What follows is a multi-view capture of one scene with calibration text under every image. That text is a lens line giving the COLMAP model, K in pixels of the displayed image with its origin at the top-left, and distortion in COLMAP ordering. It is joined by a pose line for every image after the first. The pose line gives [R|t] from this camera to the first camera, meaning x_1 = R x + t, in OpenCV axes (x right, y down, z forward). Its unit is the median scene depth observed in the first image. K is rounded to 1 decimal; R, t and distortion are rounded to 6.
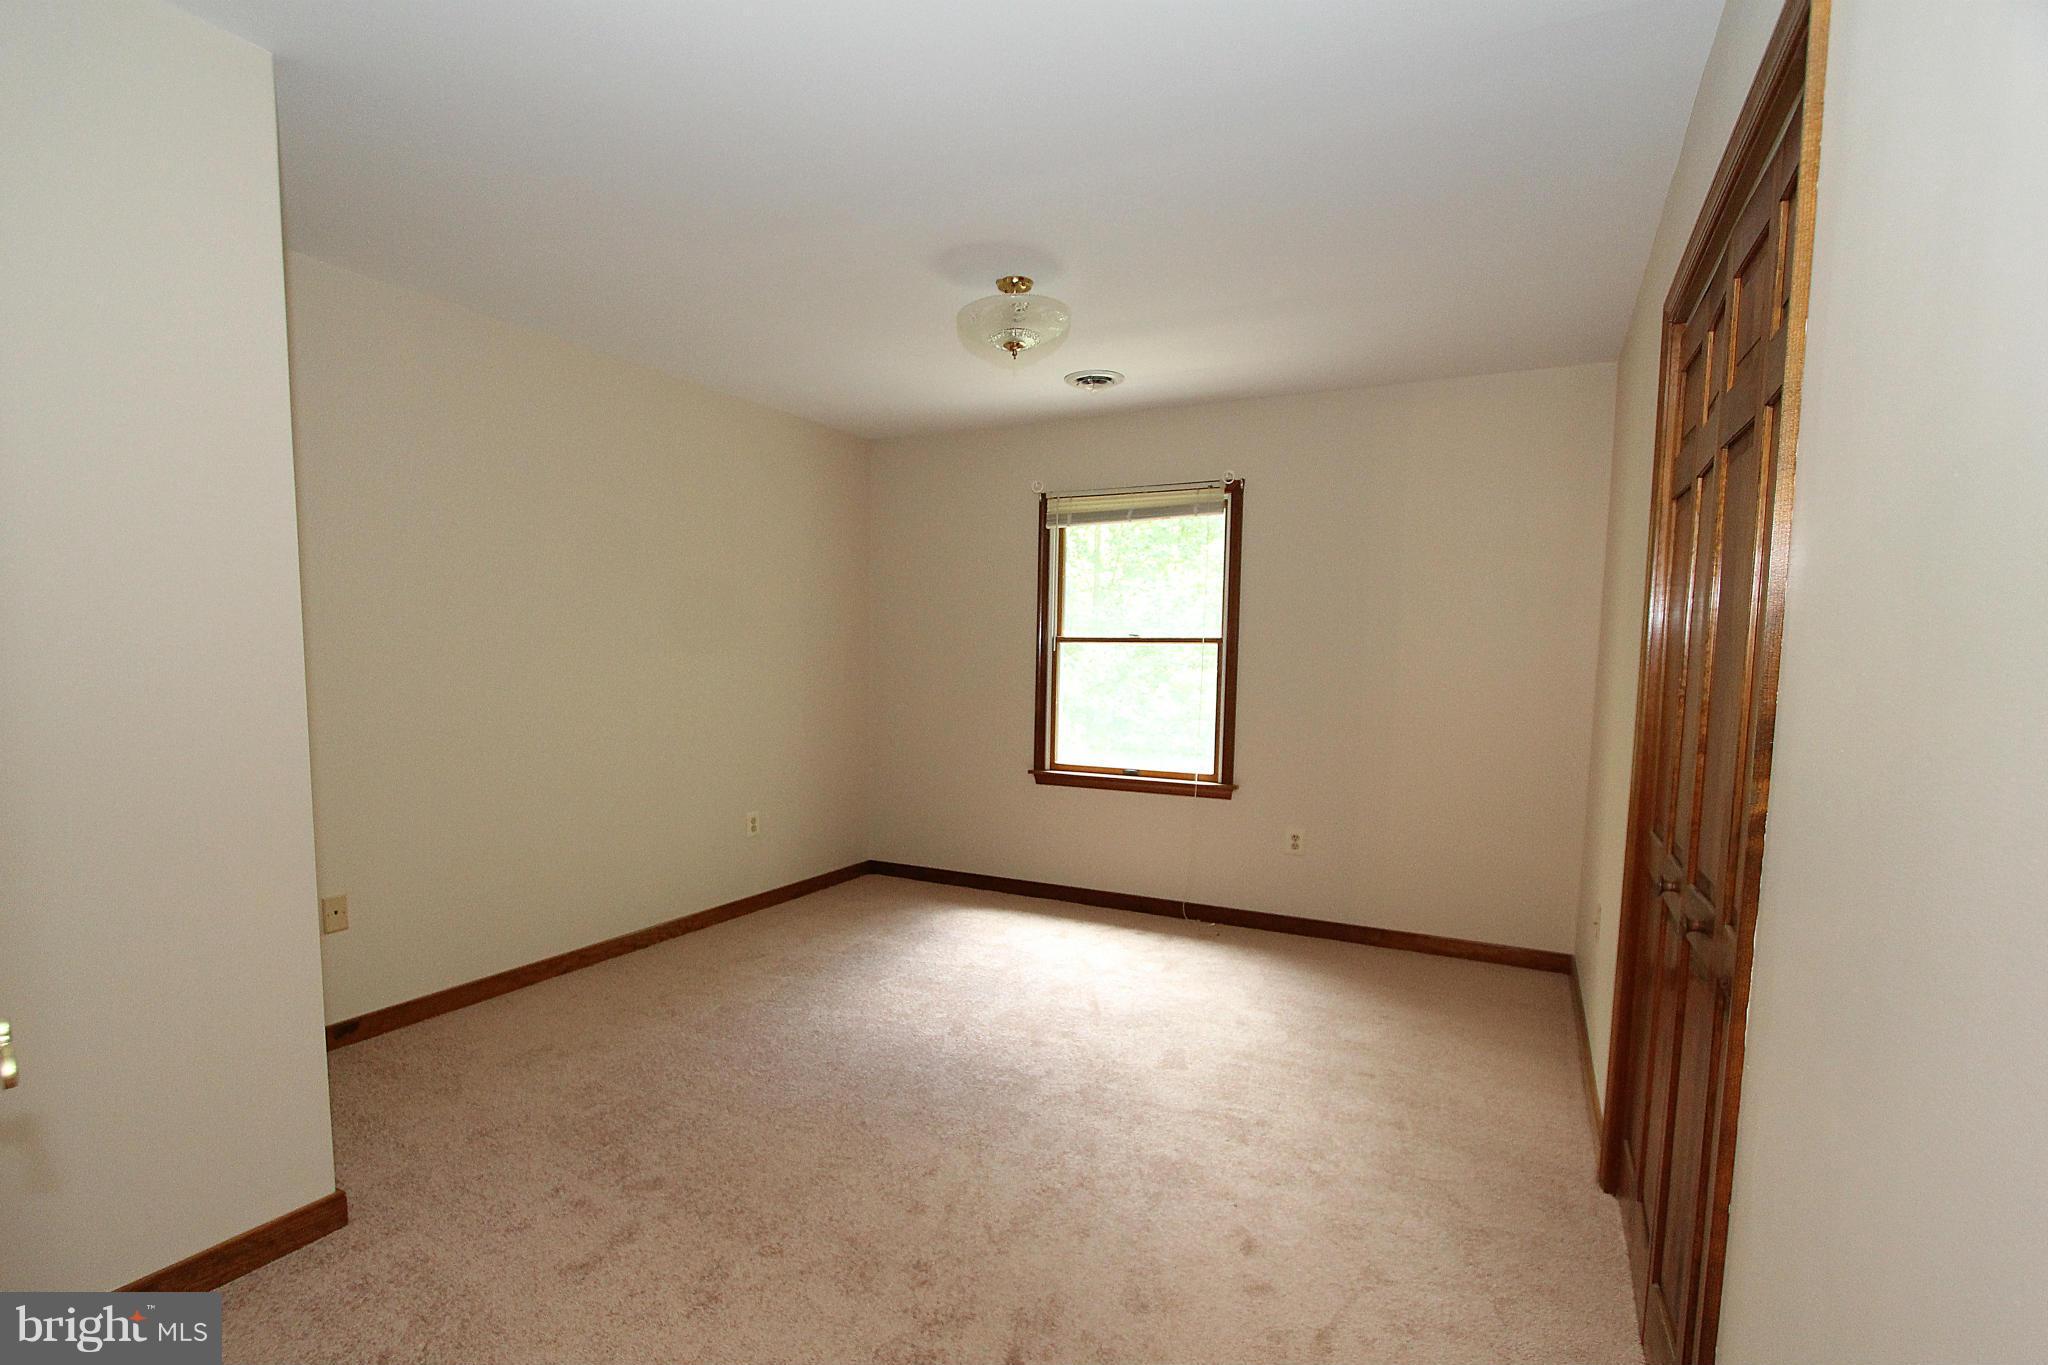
lens RADIAL K [[1031.2, 0, 1024.0], [0, 1031.2, 682.5], [0, 0, 1]] dist [-0.002265, -0.000253]
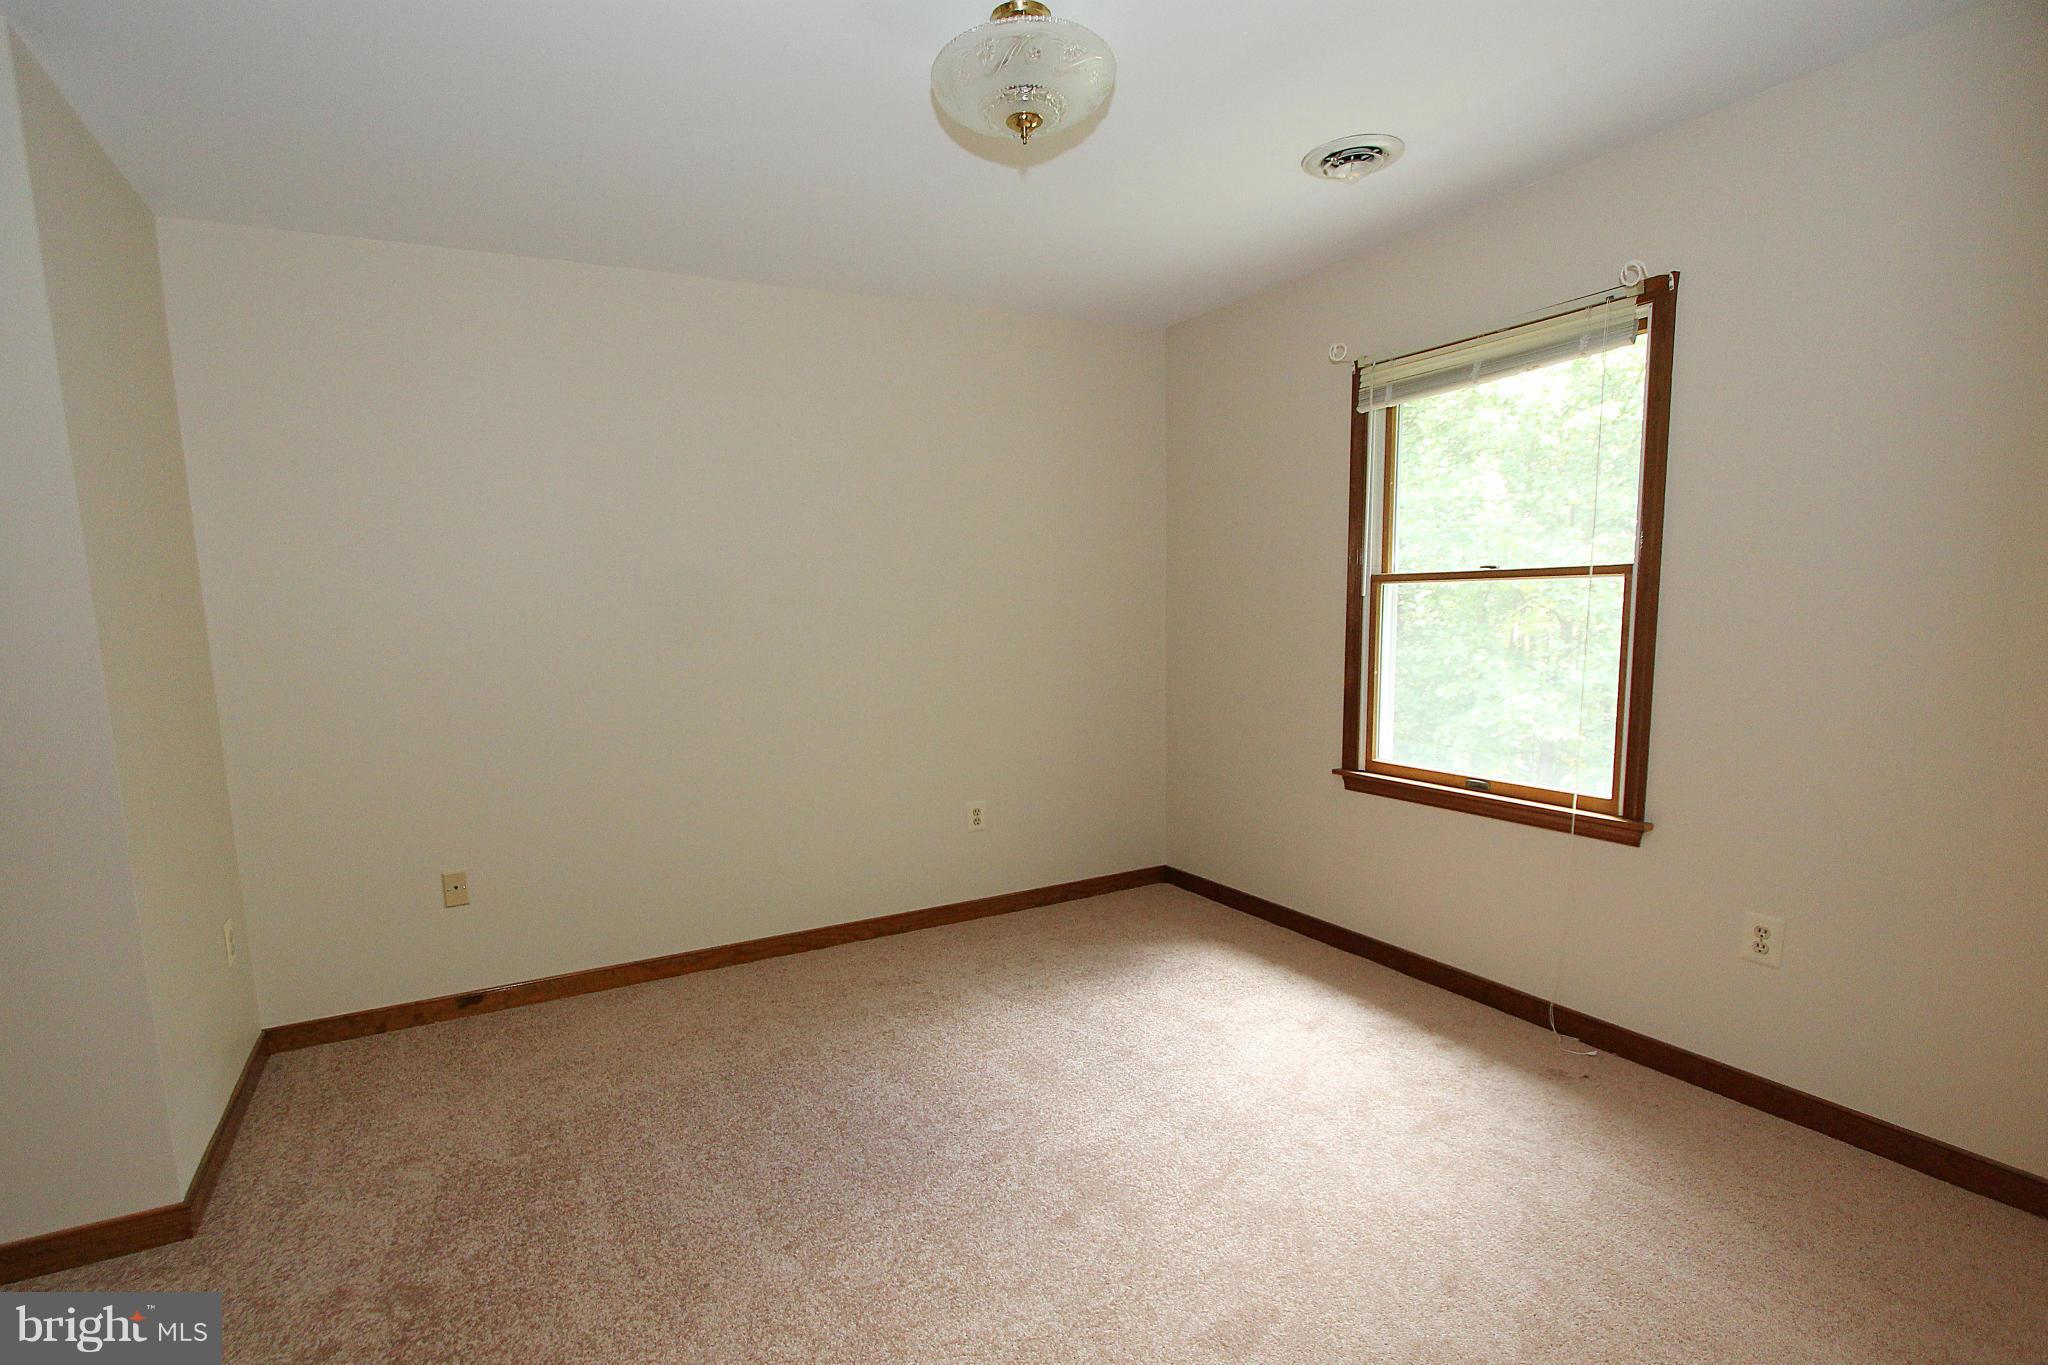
lens RADIAL K [[1031.2, 0, 1024.0], [0, 1031.2, 682.5], [0, 0, 1]] dist [-0.002265, -0.000253]
pose [[0.805263, 0.013505, -0.592764, 0.260604], [0.023036, 0.998273, 0.054038, -0.016284], [0.592470, -0.057169, 0.803561, 0.338201]]
